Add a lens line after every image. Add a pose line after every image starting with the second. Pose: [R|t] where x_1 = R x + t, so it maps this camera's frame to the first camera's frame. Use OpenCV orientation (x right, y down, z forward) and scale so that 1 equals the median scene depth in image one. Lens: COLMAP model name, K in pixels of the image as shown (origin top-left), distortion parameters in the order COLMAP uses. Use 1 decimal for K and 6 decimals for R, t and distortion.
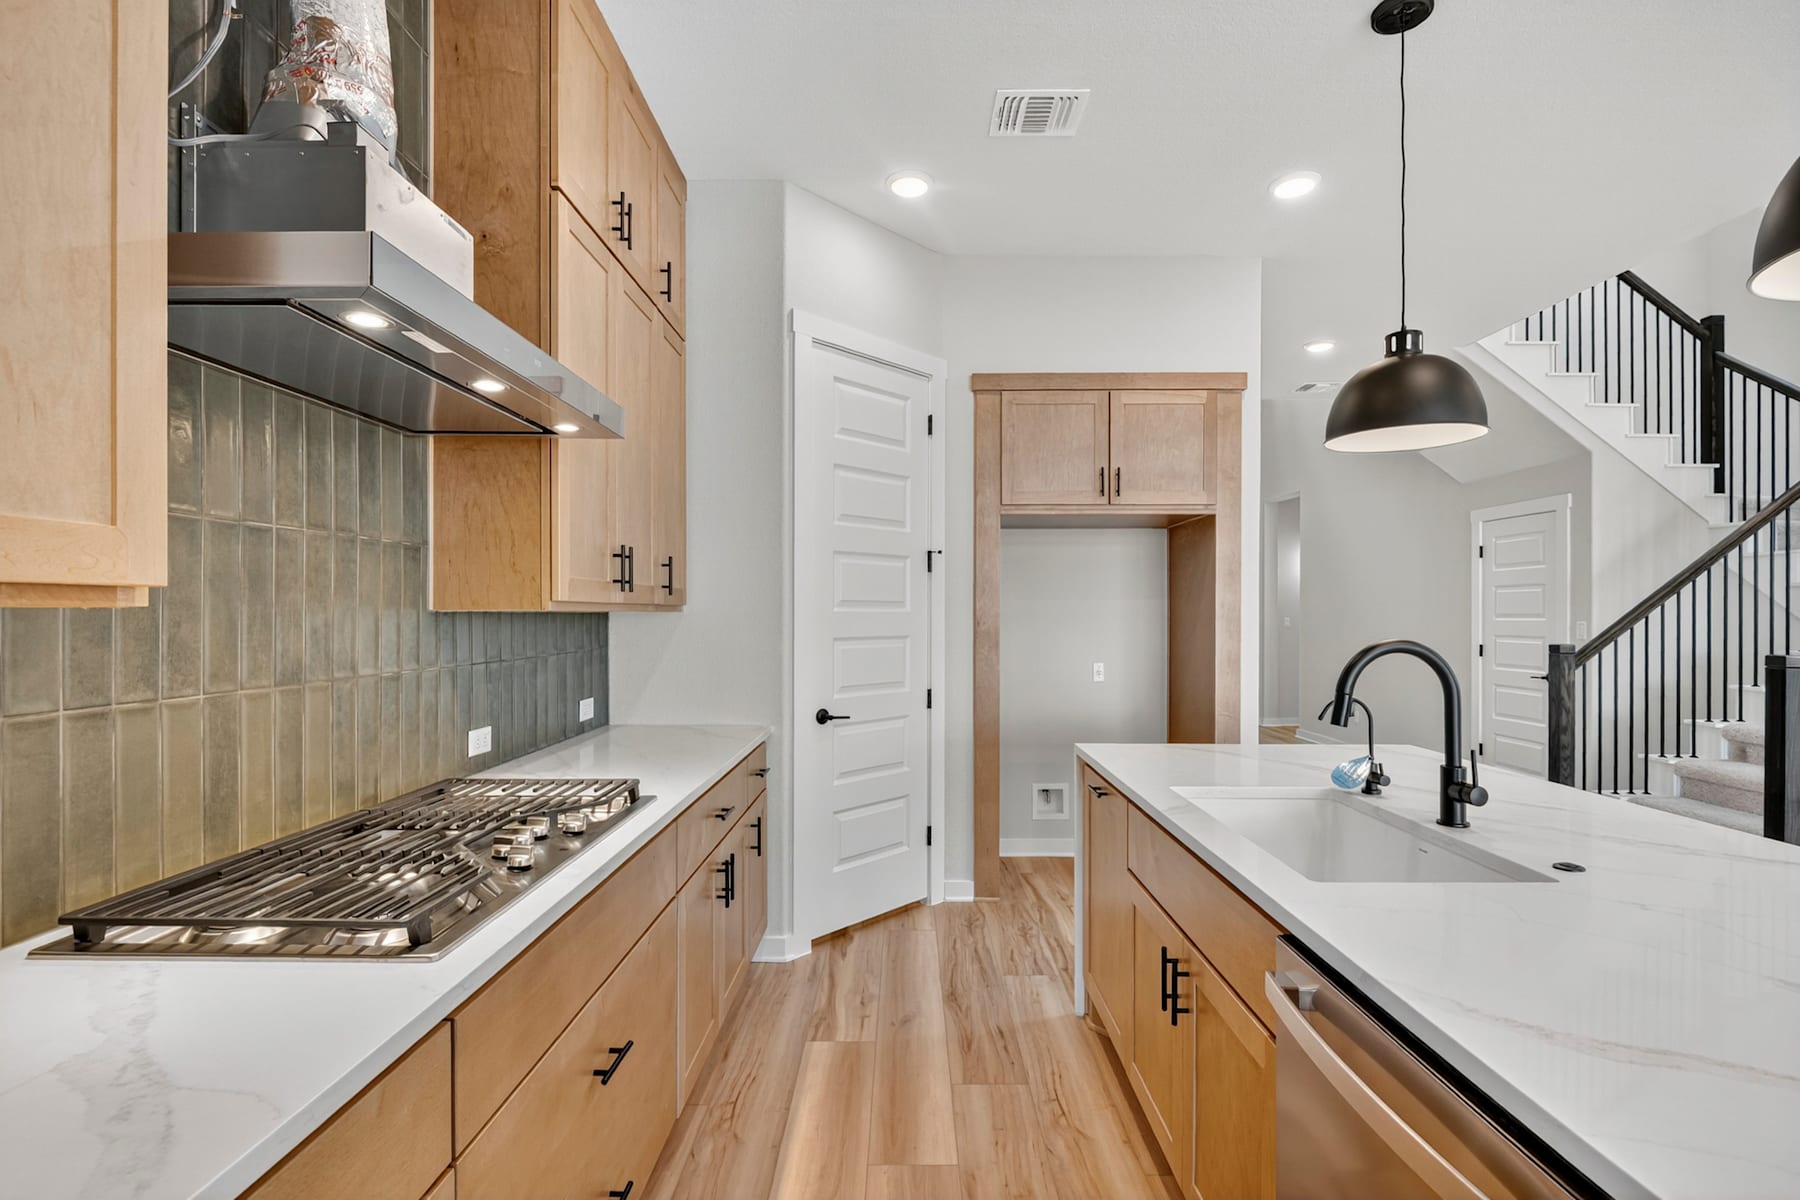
lens RADIAL K [[824.7, 0, 906.1], [0, 824.7, 613.4], [0, 0, 1]] dist [-0.001794, -0.001801]
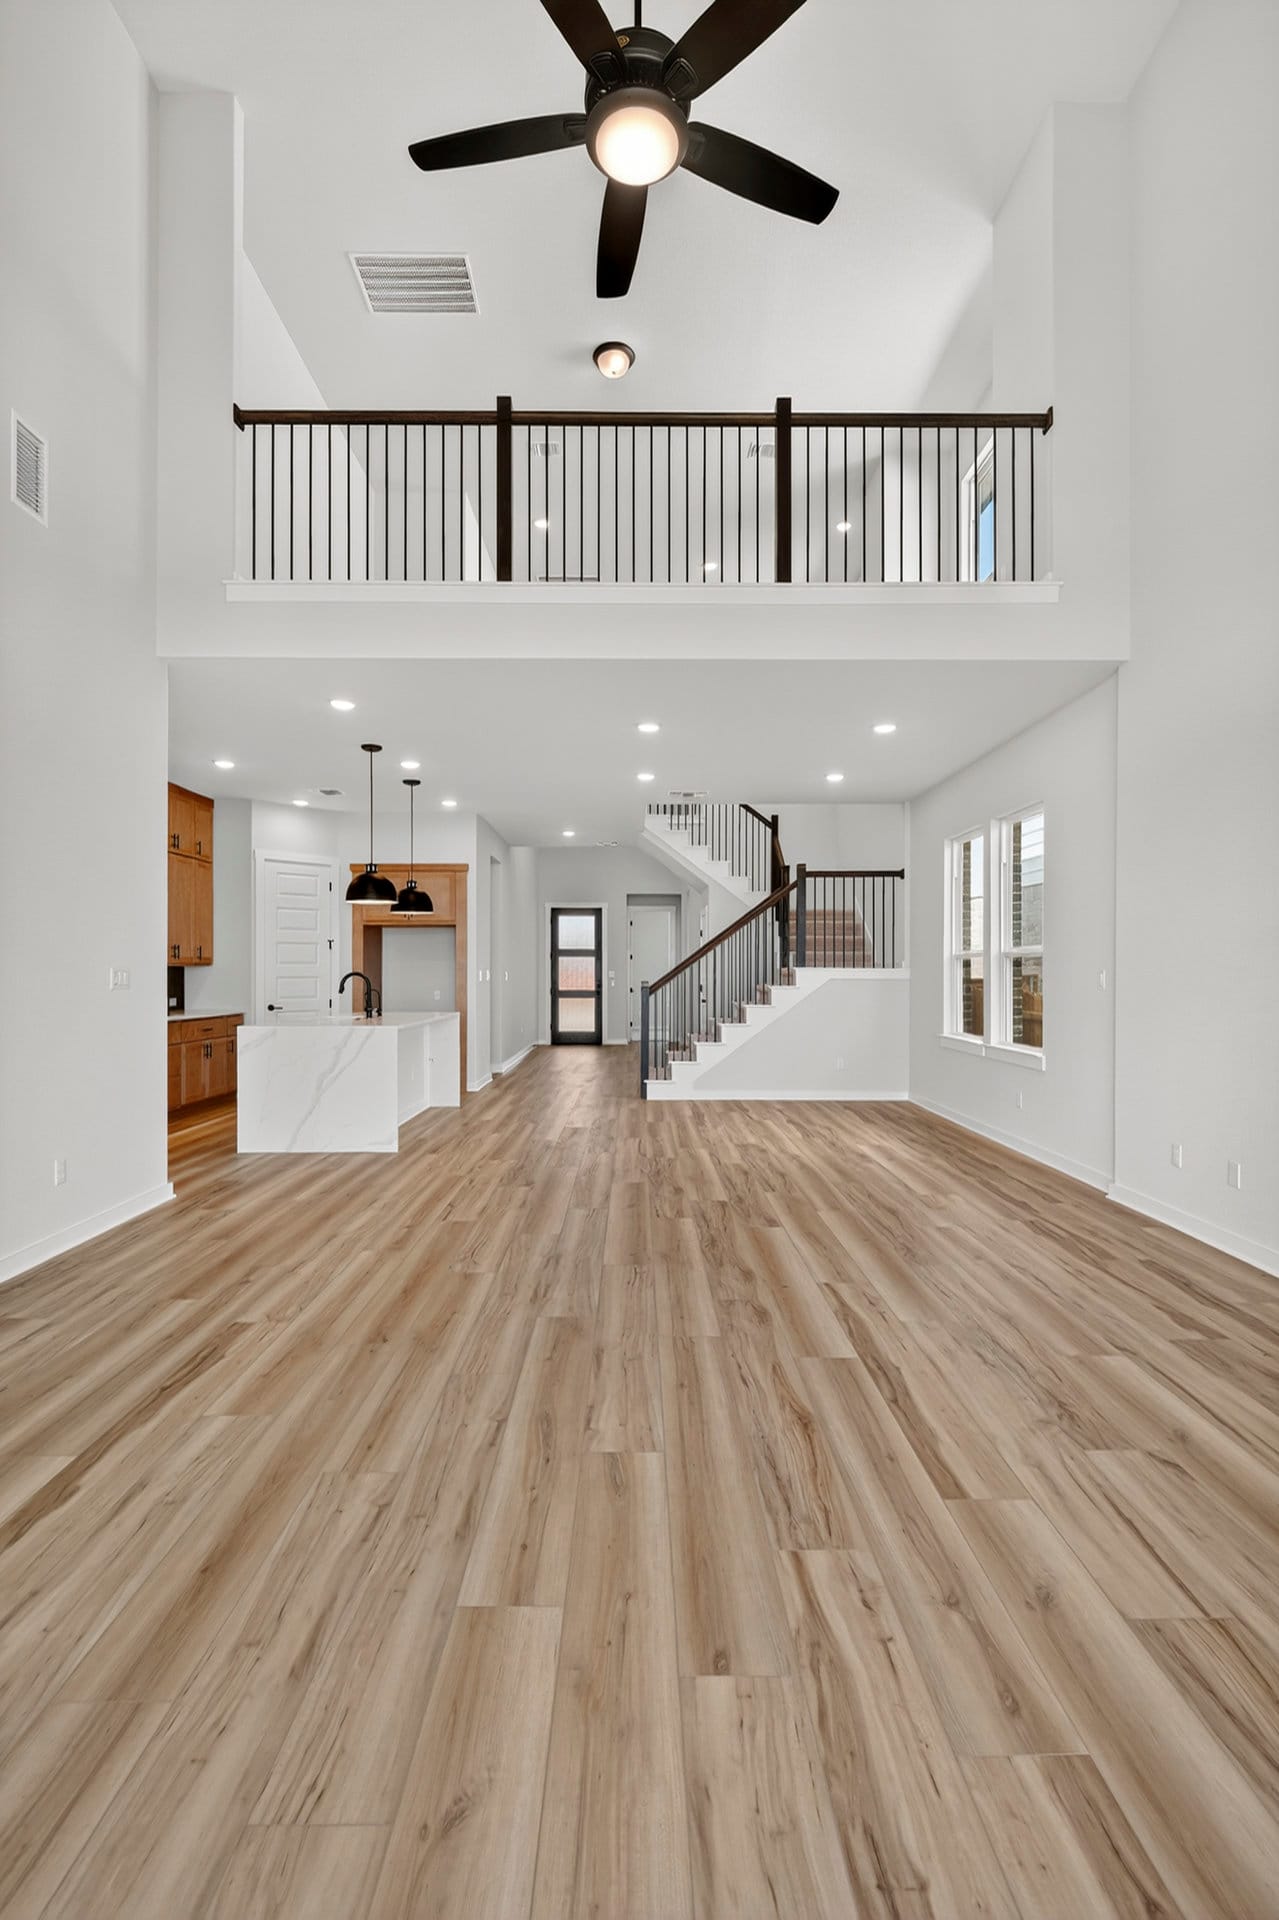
lens RADIAL K [[879.6, 0, 638.9], [0, 879.6, 972.0], [0, 0, 1]] dist [-0.001794, -0.001801]
pose [[0.999982, -0.001520, 0.005770, 1.100530], [0.001522, 0.999999, -0.000369, 0.020241], [-0.005769, 0.000378, 0.999983, -1.855328]]
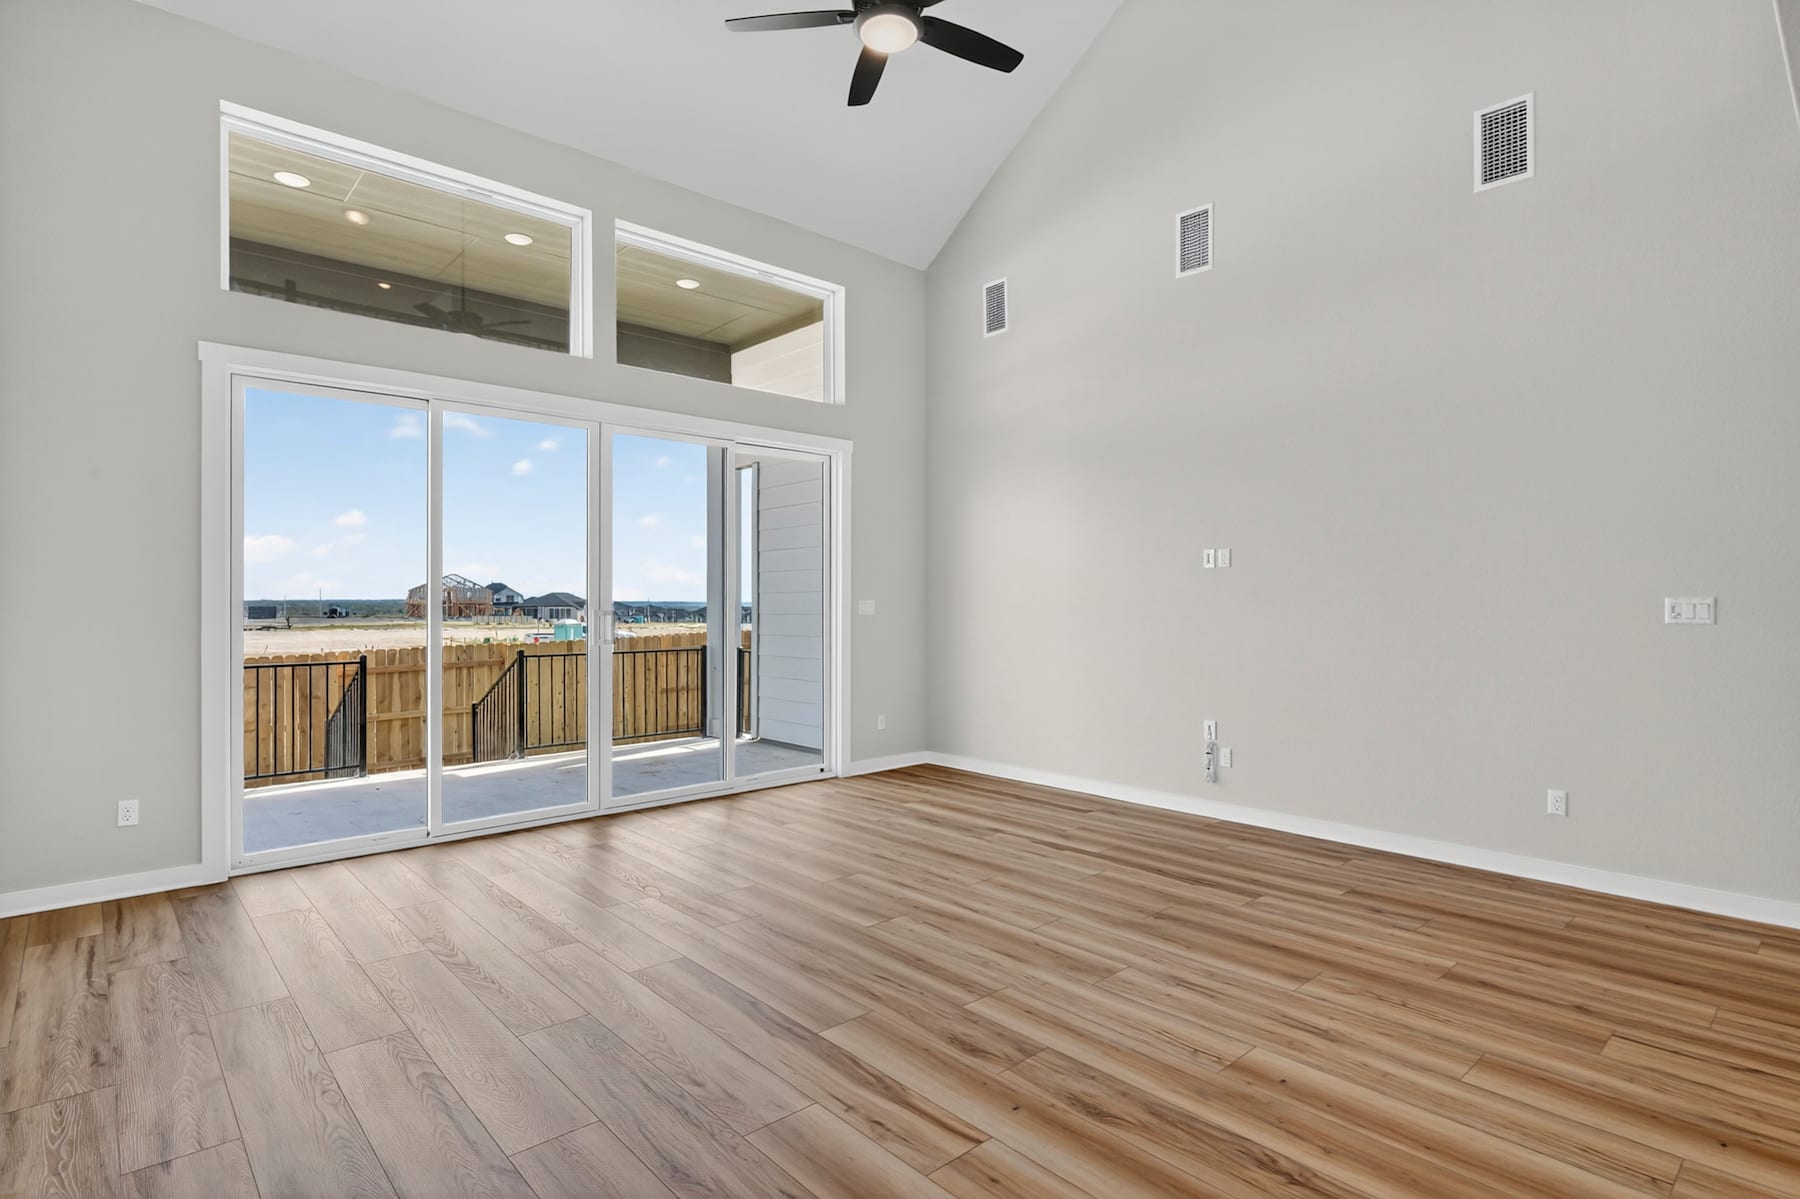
lens RADIAL K [[898.6, 0, 898.8], [0, 898.6, 601.3], [0, 0, 1]] dist [0.002322, -0.000702]
pose [[-0.740648, -0.002221, -0.671889, 1.874065], [-0.002004, 0.999997, -0.001096, 0.019975], [0.671890, 0.000535, -0.740651, -0.201260]]
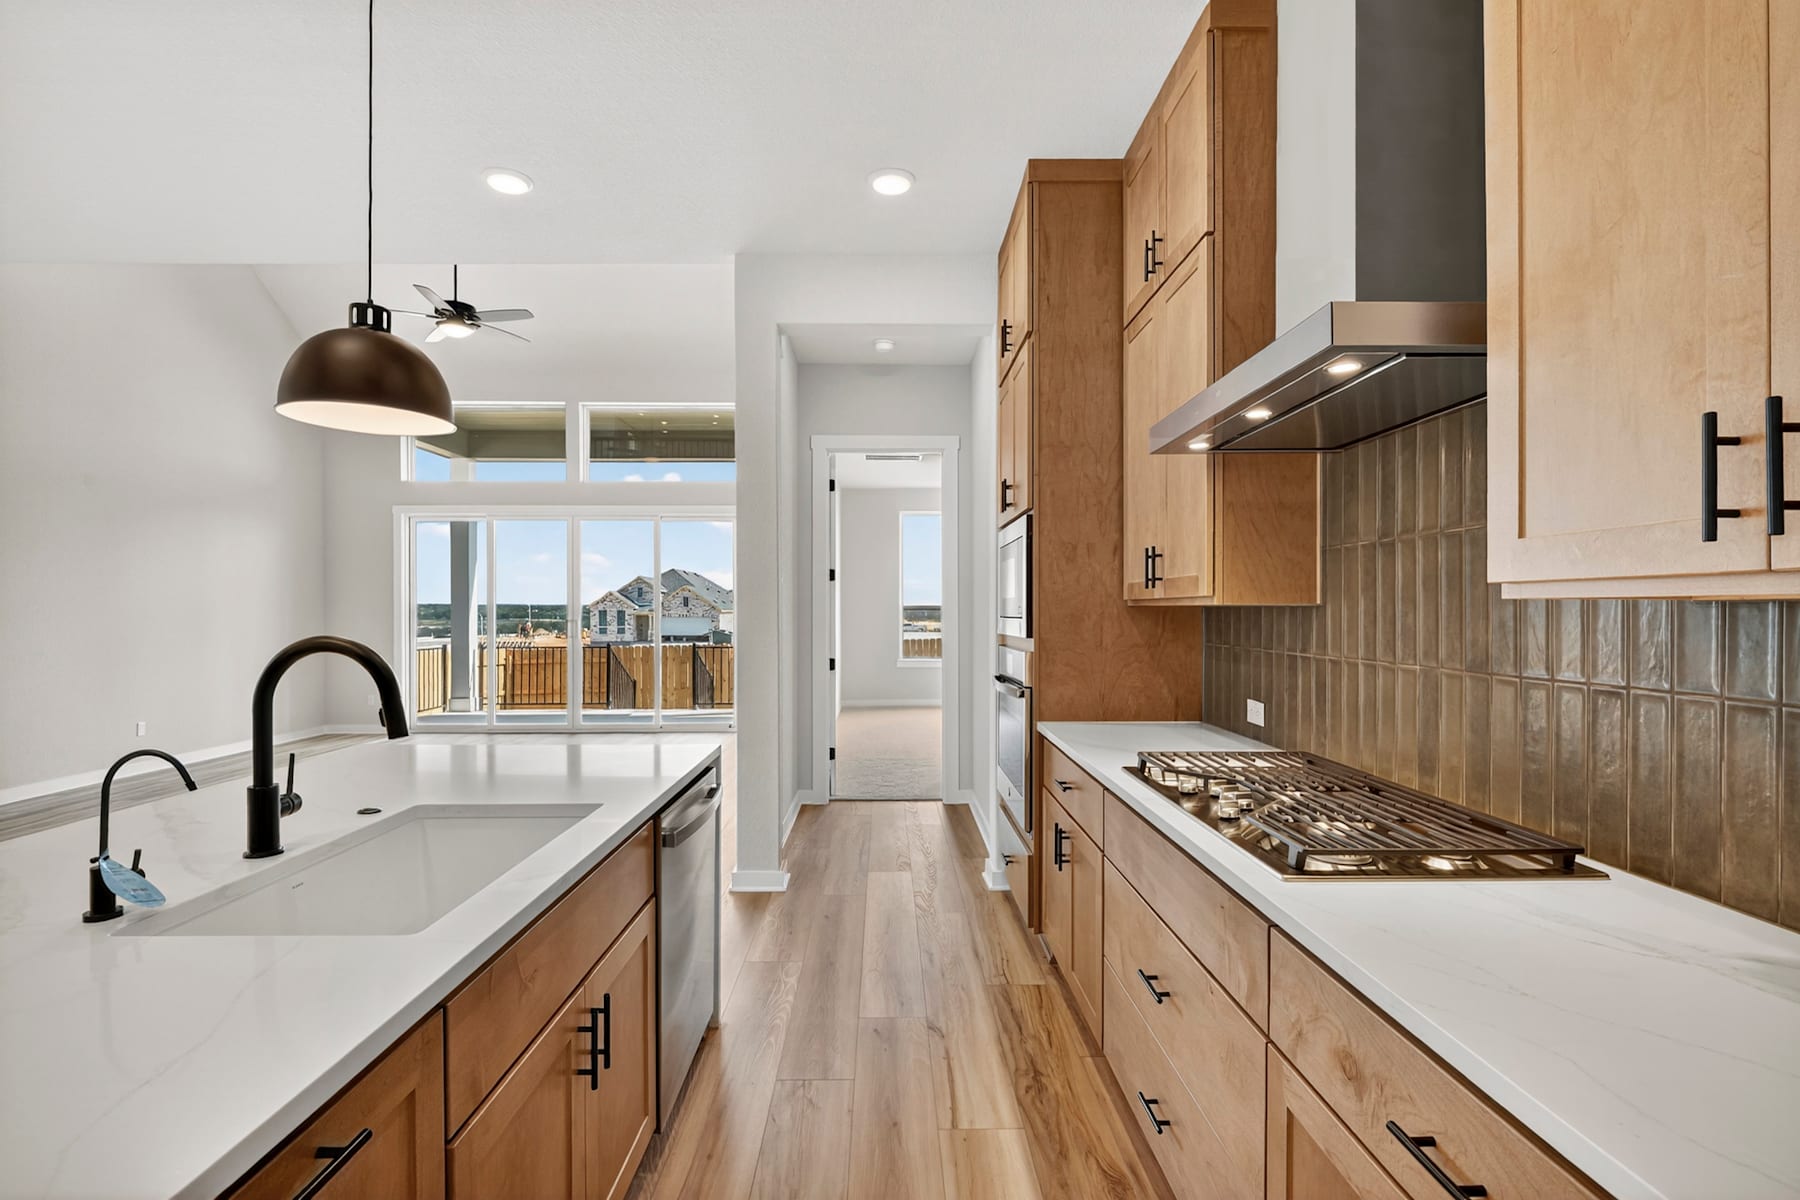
lens RADIAL K [[817.7, 0, 893.6], [0, 817.7, 612.2], [0, 0, 1]] dist [0.001194, -0.000637]
pose [[-0.999882, -0.001126, -0.015350, 0.017196], [-0.001165, 0.999996, 0.002543, 0.003179], [0.015347, 0.002561, -0.999879, 1.040142]]
